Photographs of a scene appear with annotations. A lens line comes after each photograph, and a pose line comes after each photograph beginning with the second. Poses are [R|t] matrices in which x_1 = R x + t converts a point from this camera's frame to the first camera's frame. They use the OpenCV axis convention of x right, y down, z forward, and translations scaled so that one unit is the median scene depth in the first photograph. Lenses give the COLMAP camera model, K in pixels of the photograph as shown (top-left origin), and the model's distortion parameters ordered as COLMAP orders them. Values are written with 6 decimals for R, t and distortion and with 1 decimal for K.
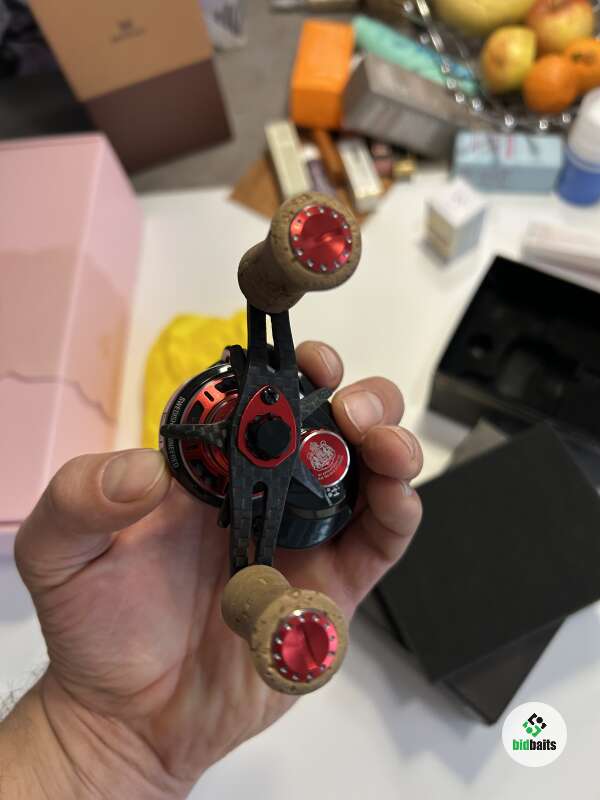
lens RADIAL K [[645.9, 0, 301.3], [0, 645.9, 401.5], [0, 0, 1]] dist [-0.009413, -0.024550]
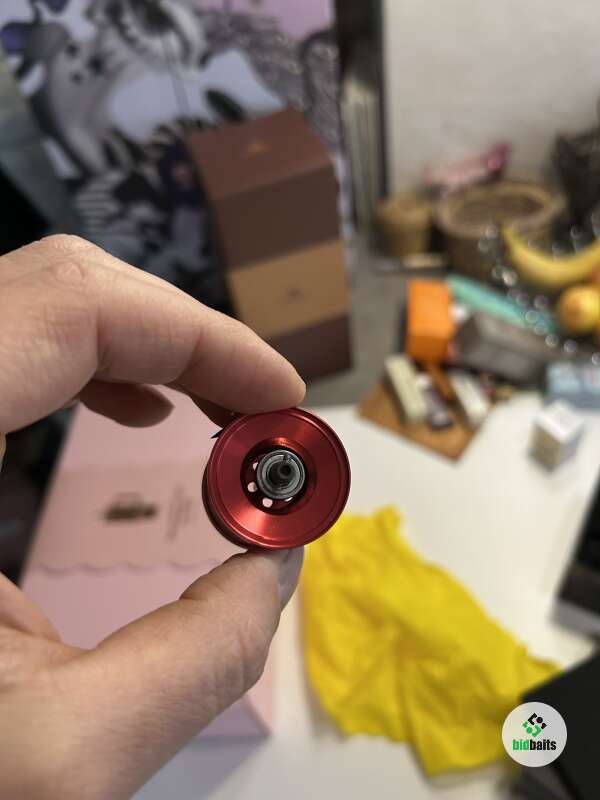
lens RADIAL K [[645.9, 0, 299.1], [0, 645.9, 402.0], [0, 0, 1]] dist [-0.009413, -0.024550]
pose [[0.999792, -0.001404, -0.020345, -0.217132], [-0.004685, 0.955129, -0.296153, 0.018054], [0.019848, 0.296187, 0.954924, -0.176352]]
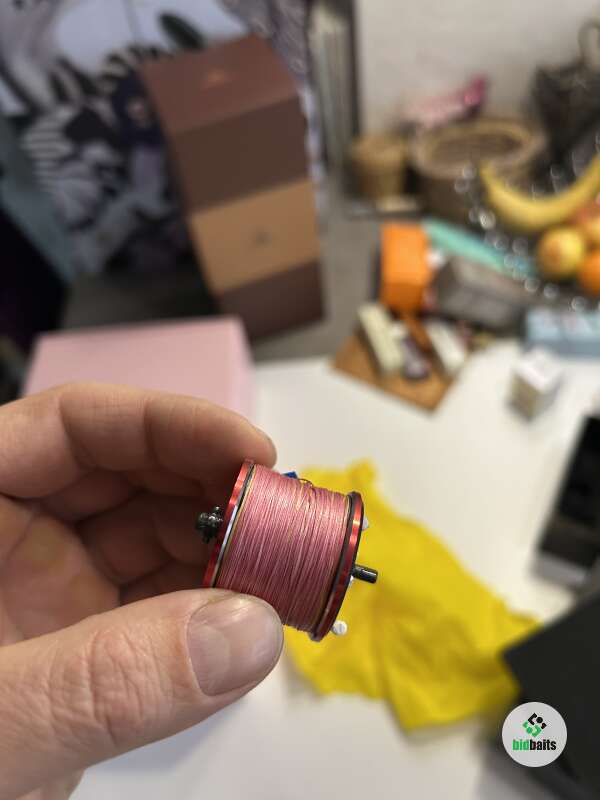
lens RADIAL K [[645.9, 0, 296.6], [0, 645.9, 403.9], [0, 0, 1]] dist [-0.009413, -0.024550]
pose [[0.999749, -0.019226, 0.011518, -0.207051], [0.021326, 0.974127, -0.224993, 0.006490], [-0.006894, 0.225183, 0.974292, -0.124090]]
